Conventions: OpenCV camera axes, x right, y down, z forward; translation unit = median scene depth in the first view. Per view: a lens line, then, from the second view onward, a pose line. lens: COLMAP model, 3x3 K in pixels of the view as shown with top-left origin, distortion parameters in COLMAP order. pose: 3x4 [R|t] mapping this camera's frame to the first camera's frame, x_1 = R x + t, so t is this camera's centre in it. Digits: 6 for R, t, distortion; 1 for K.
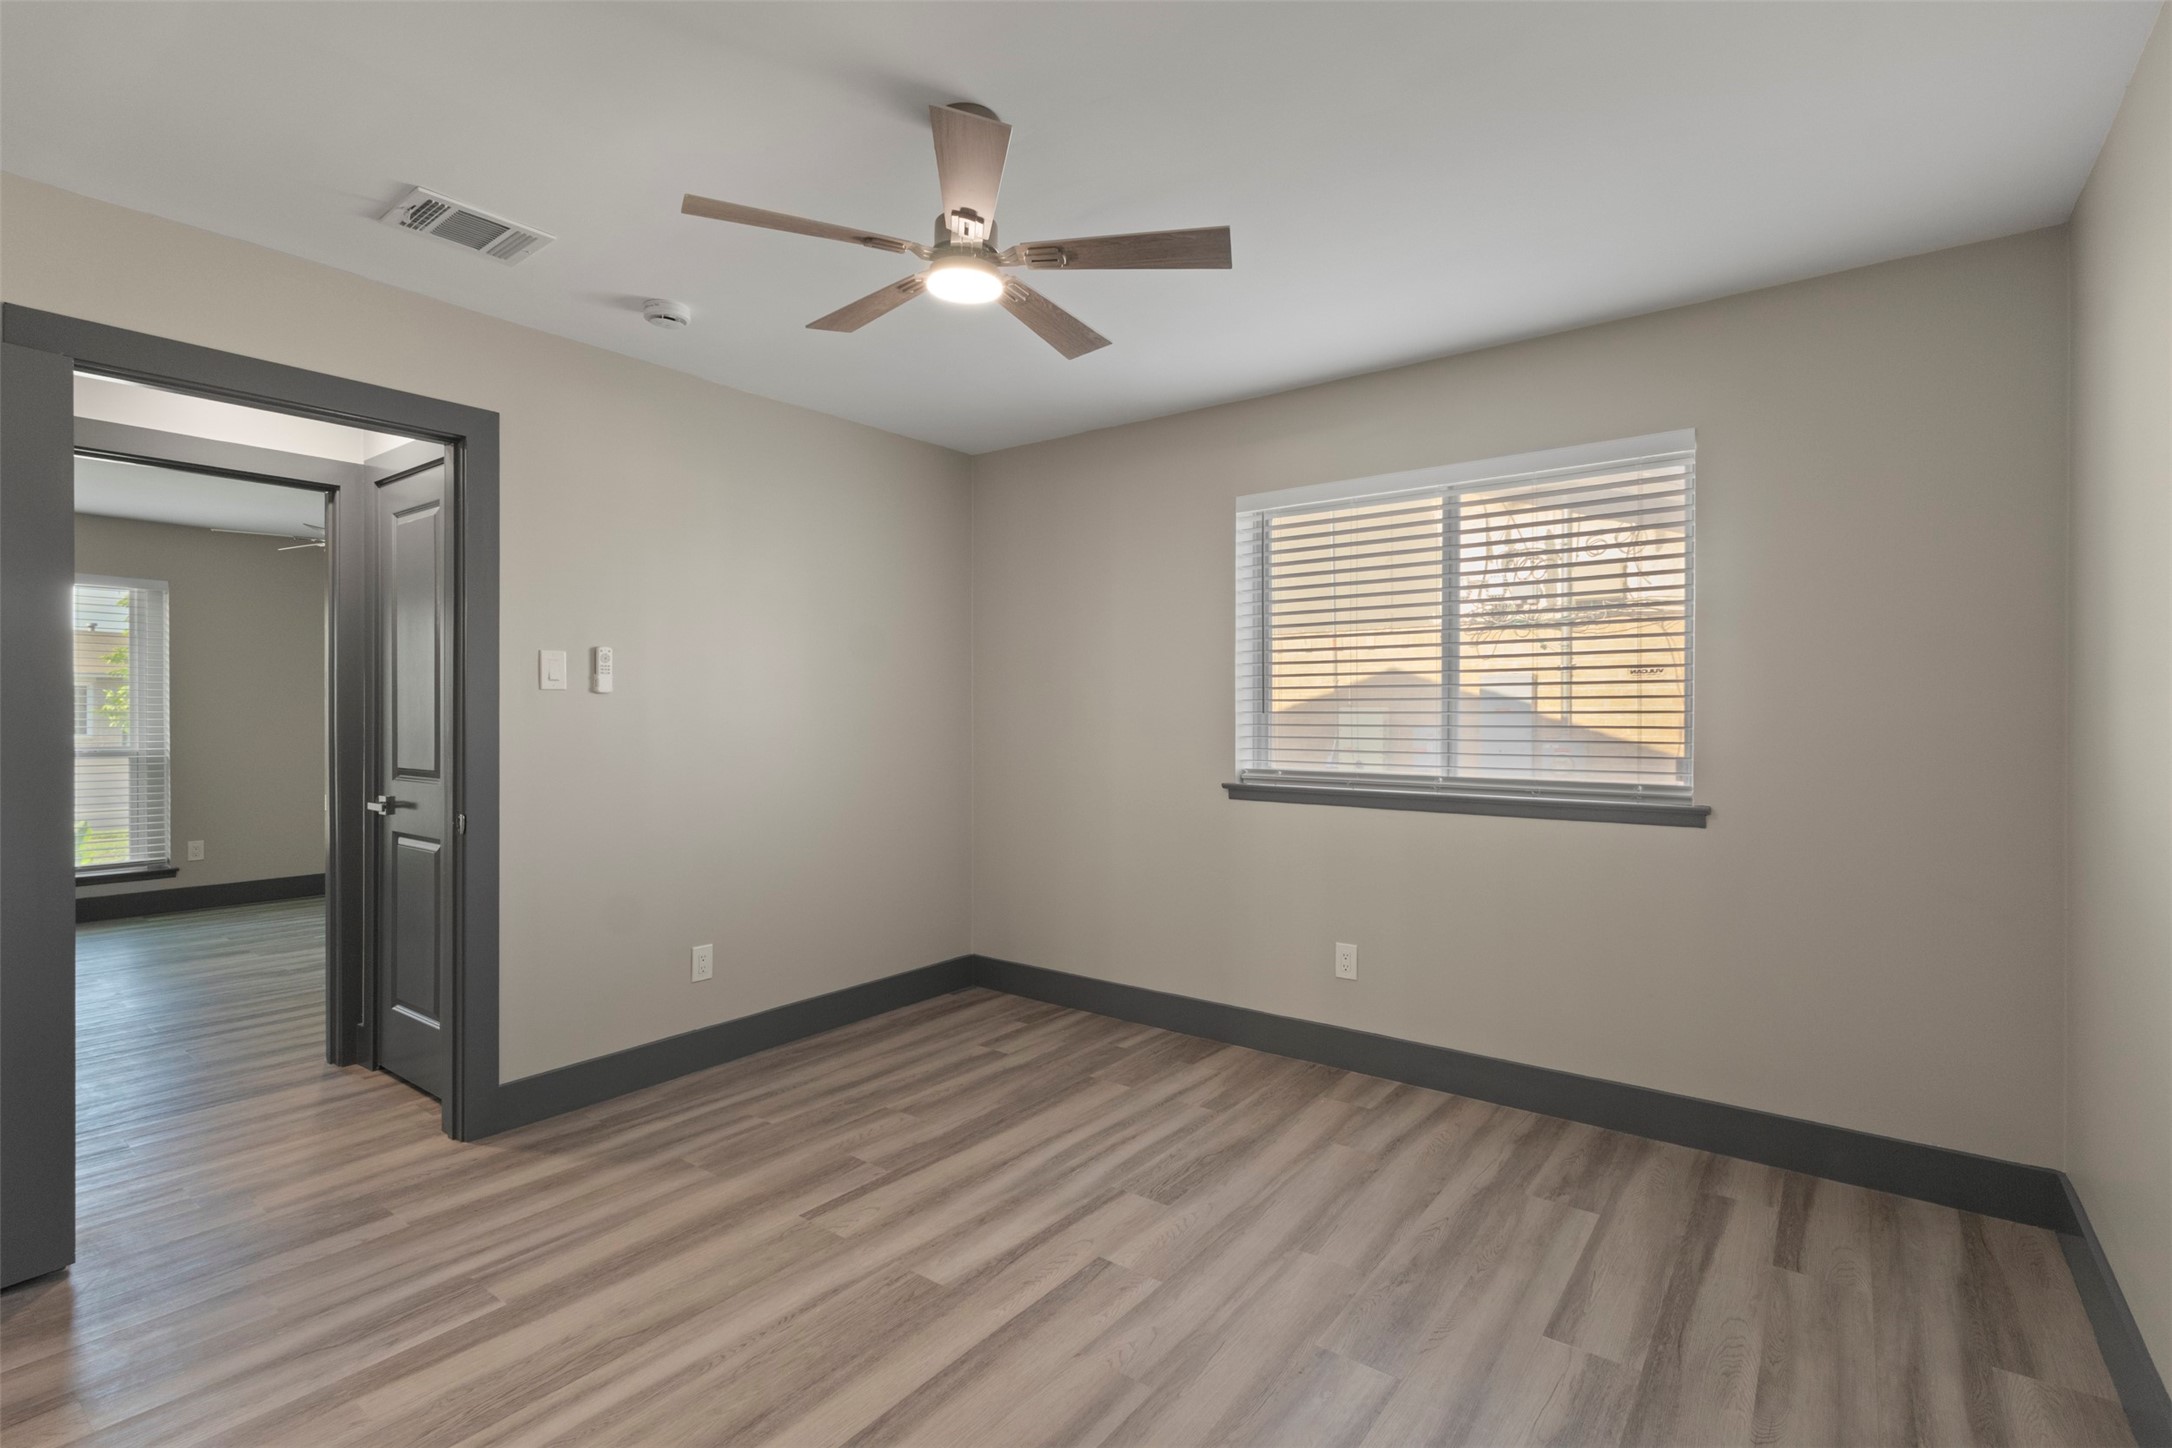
lens RADIAL K [[1005.2, 0, 1071.7], [0, 1005.2, 716.1], [0, 0, 1]] dist [0.003383, 0.000085]
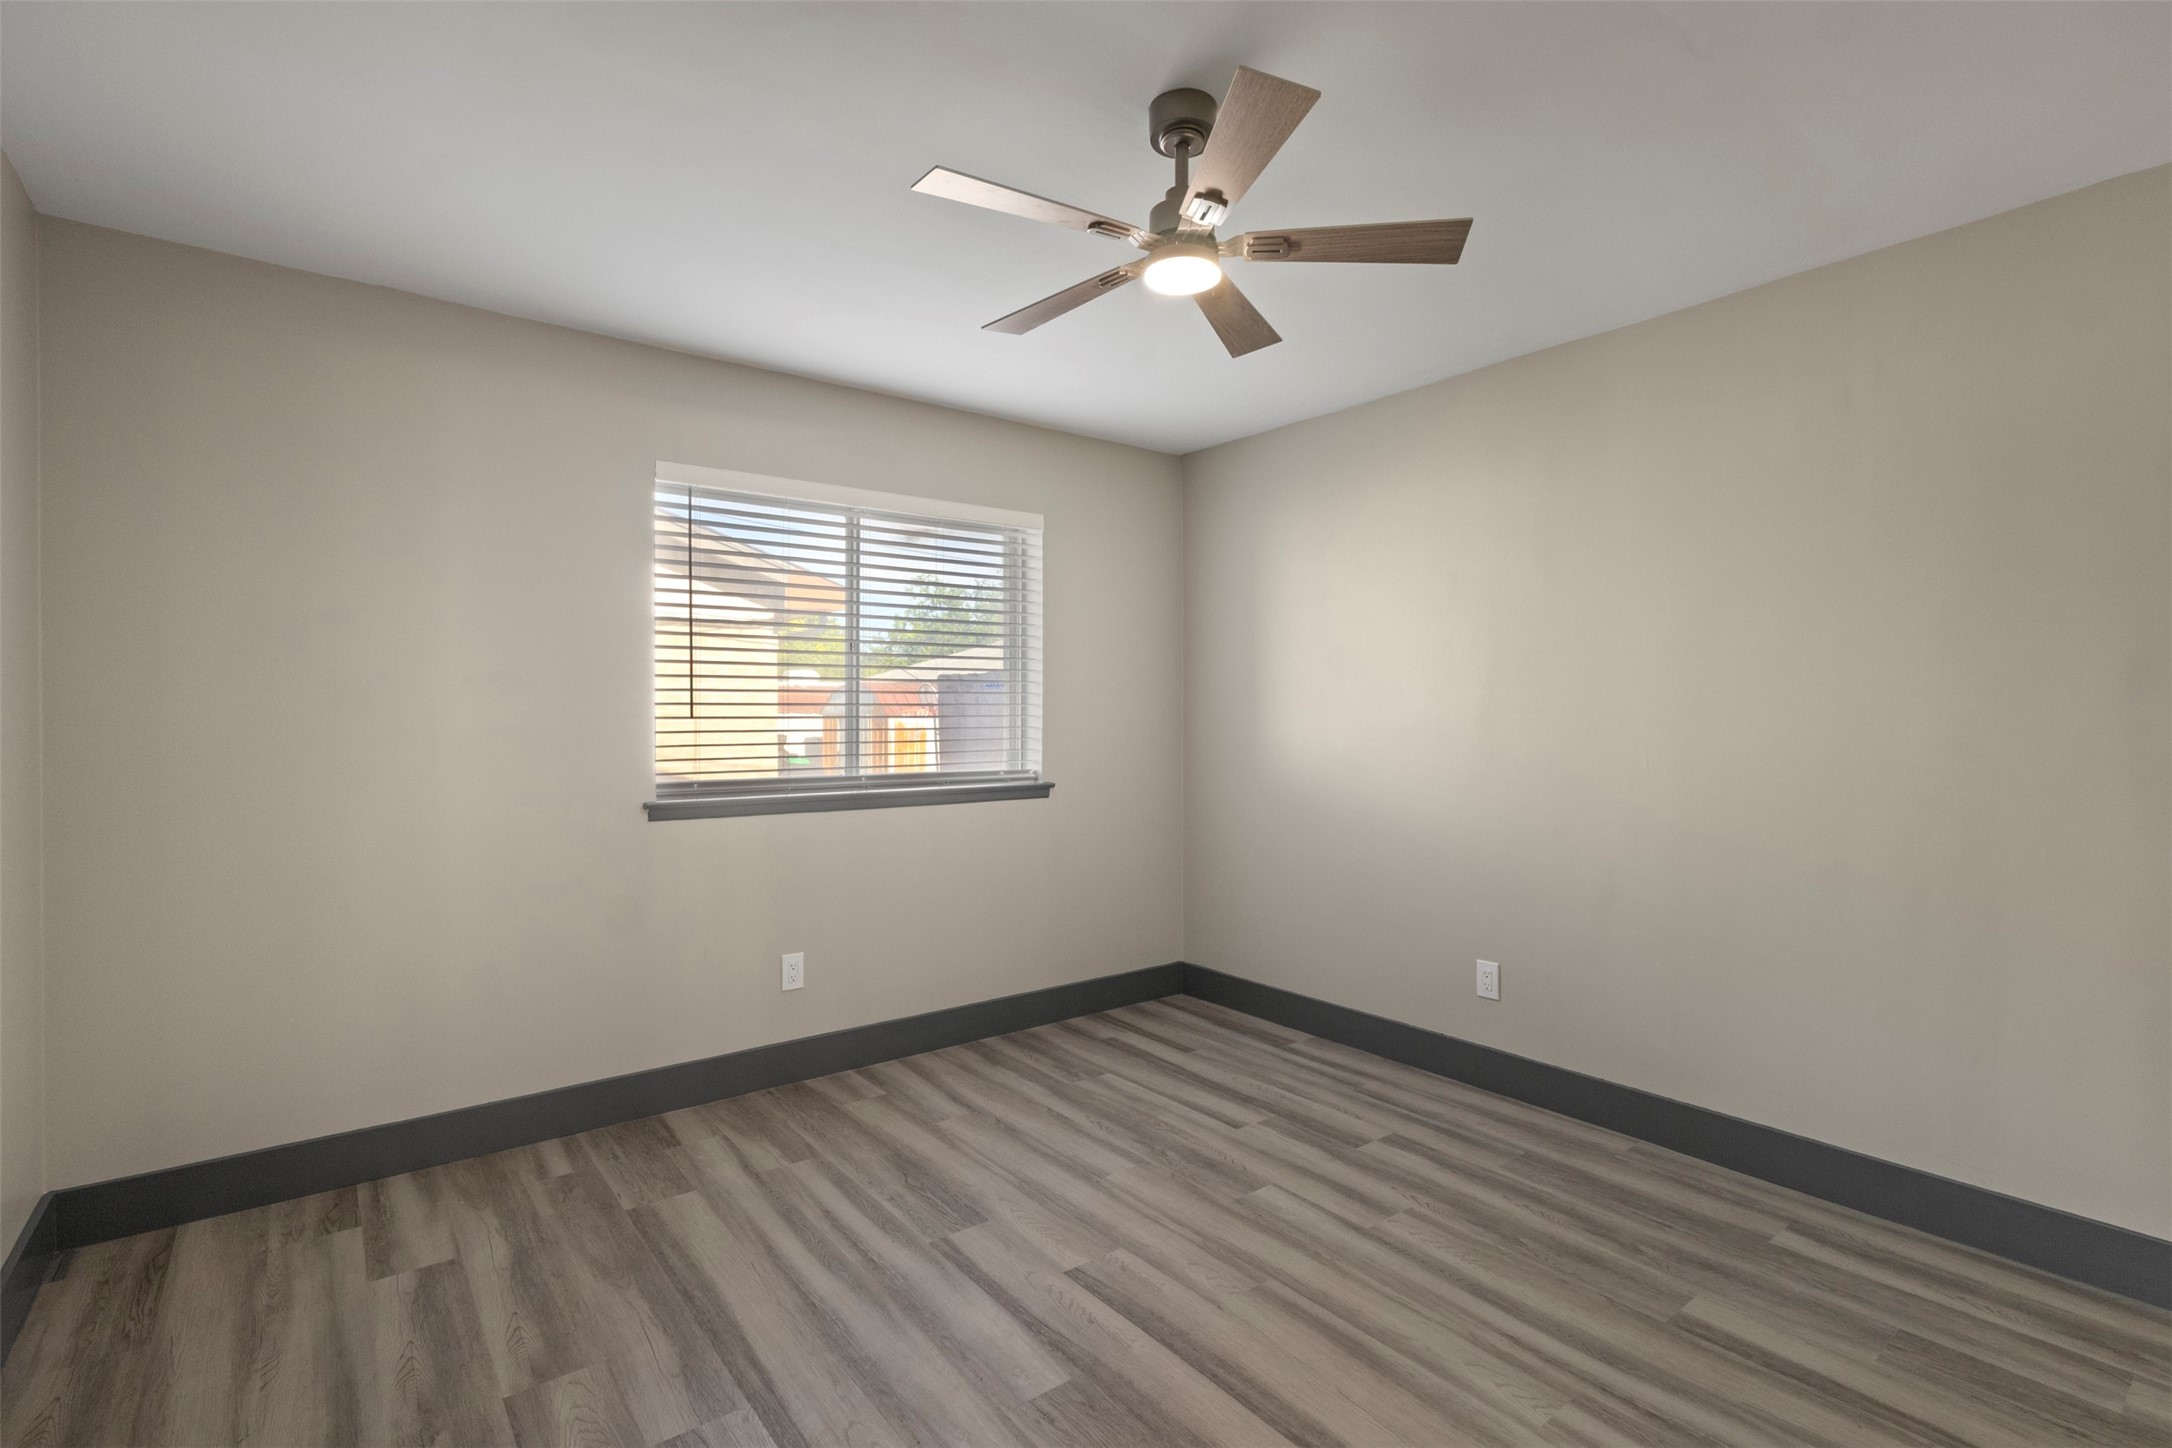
lens RADIAL K [[1005.2, 0, 1082.0], [0, 1005.2, 719.3], [0, 0, 1]] dist [0.003383, 0.000085]
pose [[0.256865, -0.003617, 0.966440, -0.683642], [0.004481, 0.999987, 0.002551, -0.003188], [-0.966437, 0.003676, 0.256878, 0.544584]]
